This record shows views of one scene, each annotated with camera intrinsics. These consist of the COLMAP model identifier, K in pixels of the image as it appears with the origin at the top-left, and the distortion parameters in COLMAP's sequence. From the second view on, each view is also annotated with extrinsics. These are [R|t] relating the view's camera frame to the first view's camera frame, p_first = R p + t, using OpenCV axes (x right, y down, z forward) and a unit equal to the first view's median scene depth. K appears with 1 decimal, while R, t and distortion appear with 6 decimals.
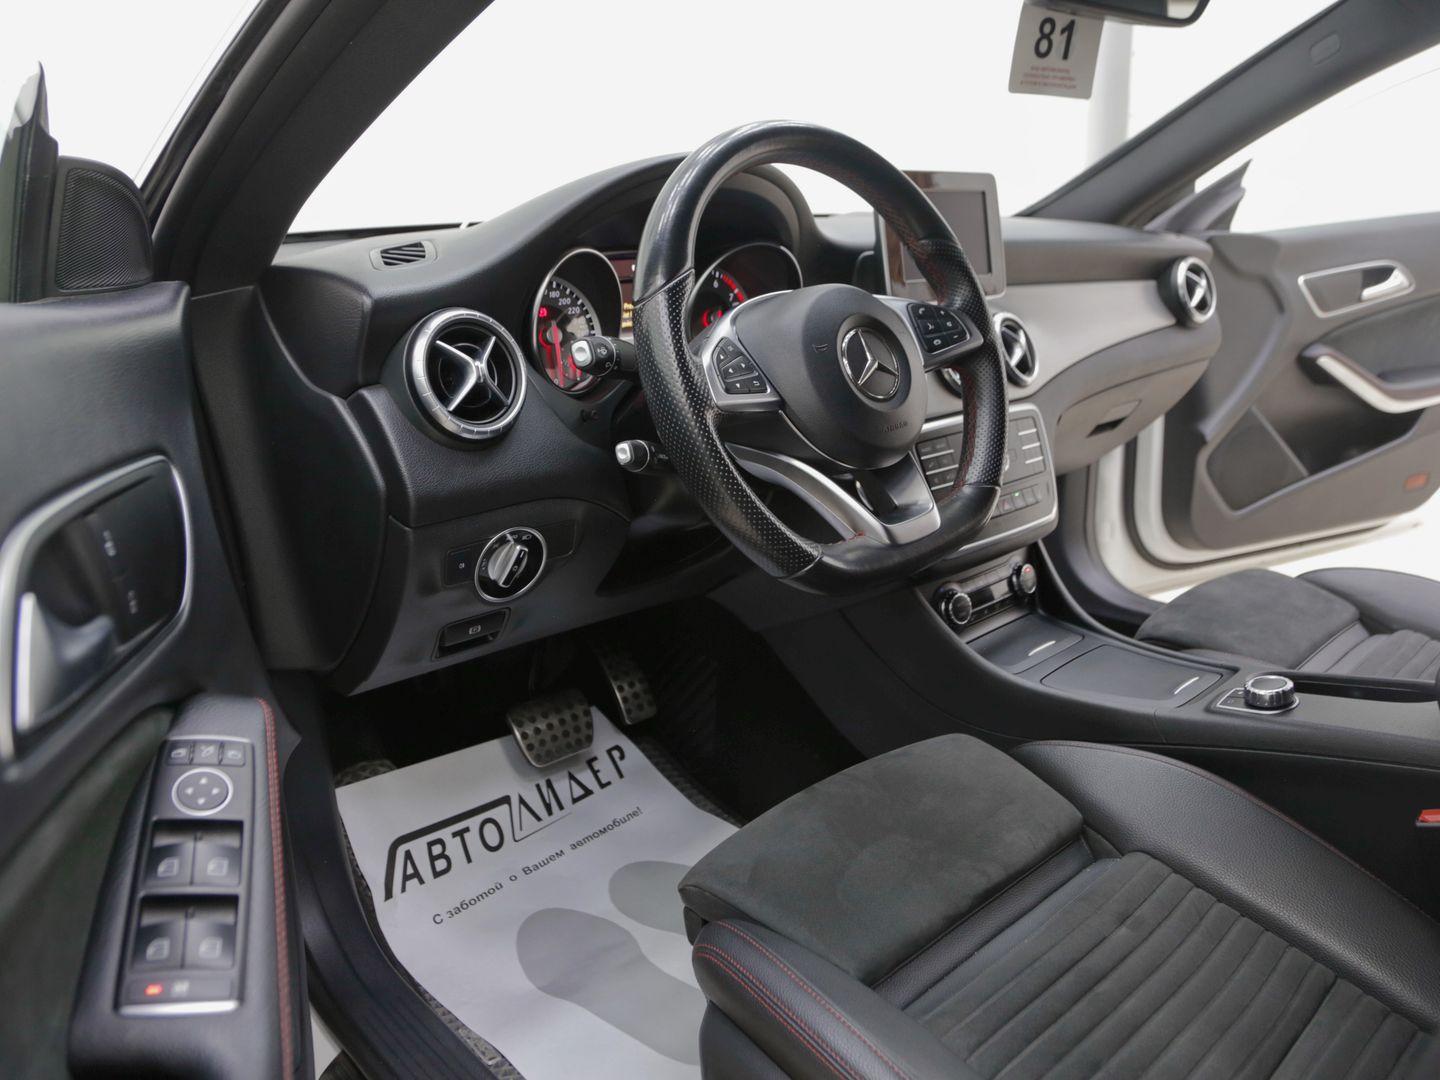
lens RADIAL K [[988.5, 0, 719.4], [0, 988.5, 543.5], [0, 0, 1]] dist [-0.059600, 0.002069]
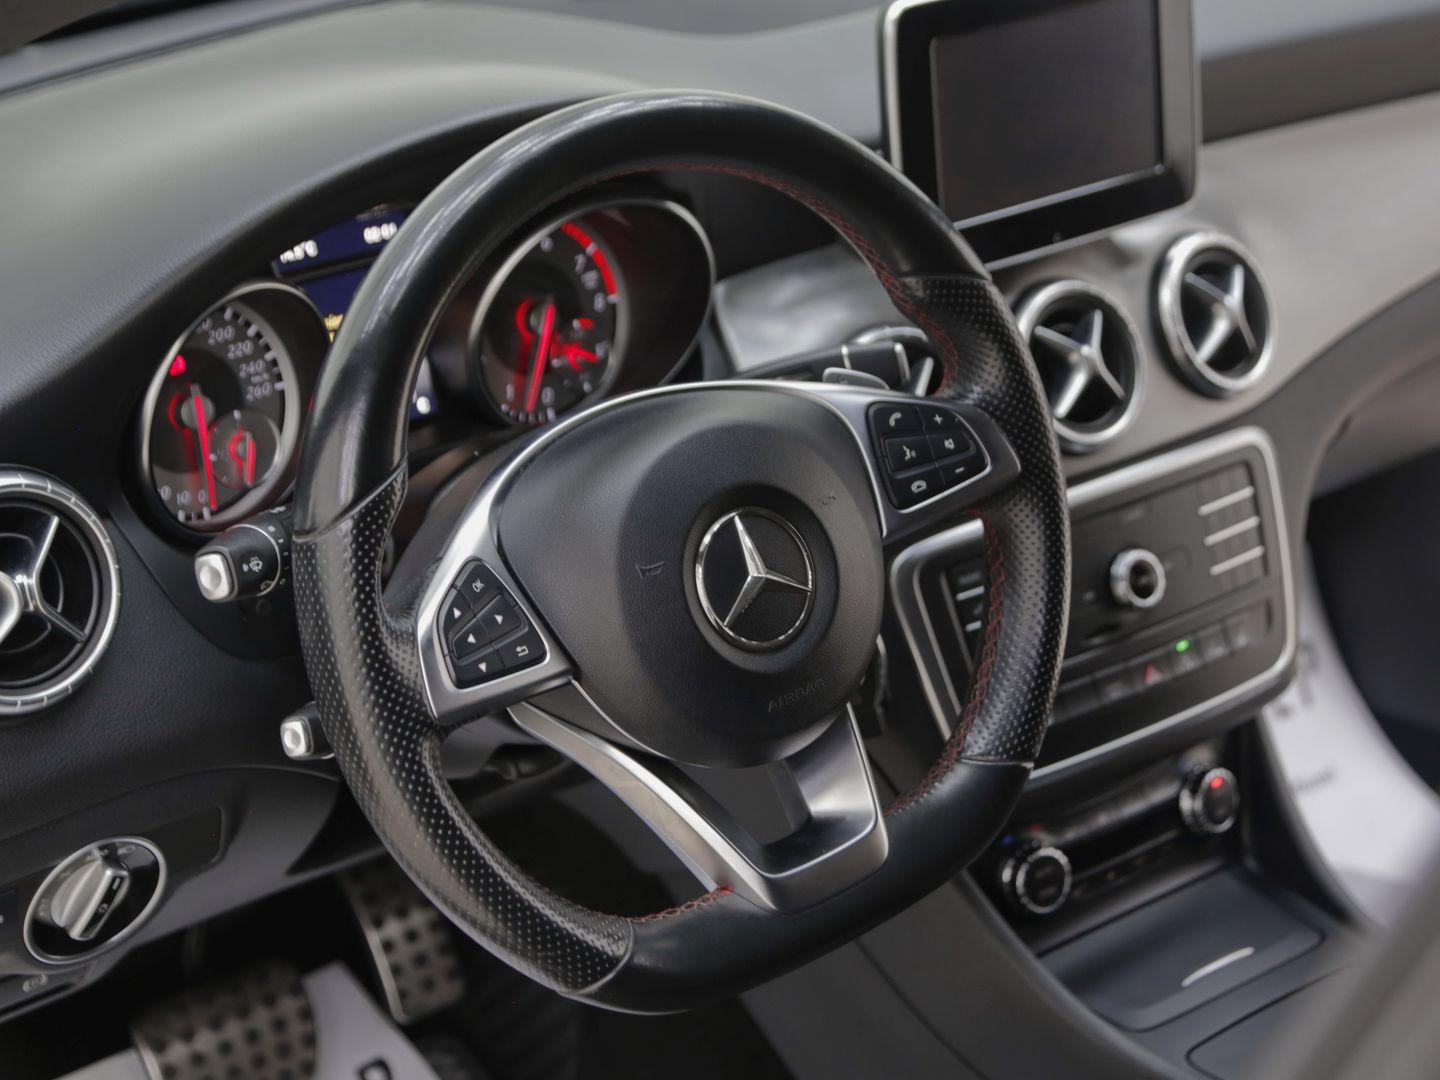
lens RADIAL K [[2681.4, 0, 718.6], [0, 2681.4, 538.3], [0, 0, 1]] dist [0.268682, 0.000000]
pose [[0.998114, 0.035709, -0.049939, 0.184626], [-0.028600, 0.990234, 0.136451, -0.362177], [0.054324, -0.134766, 0.989387, -0.410831]]
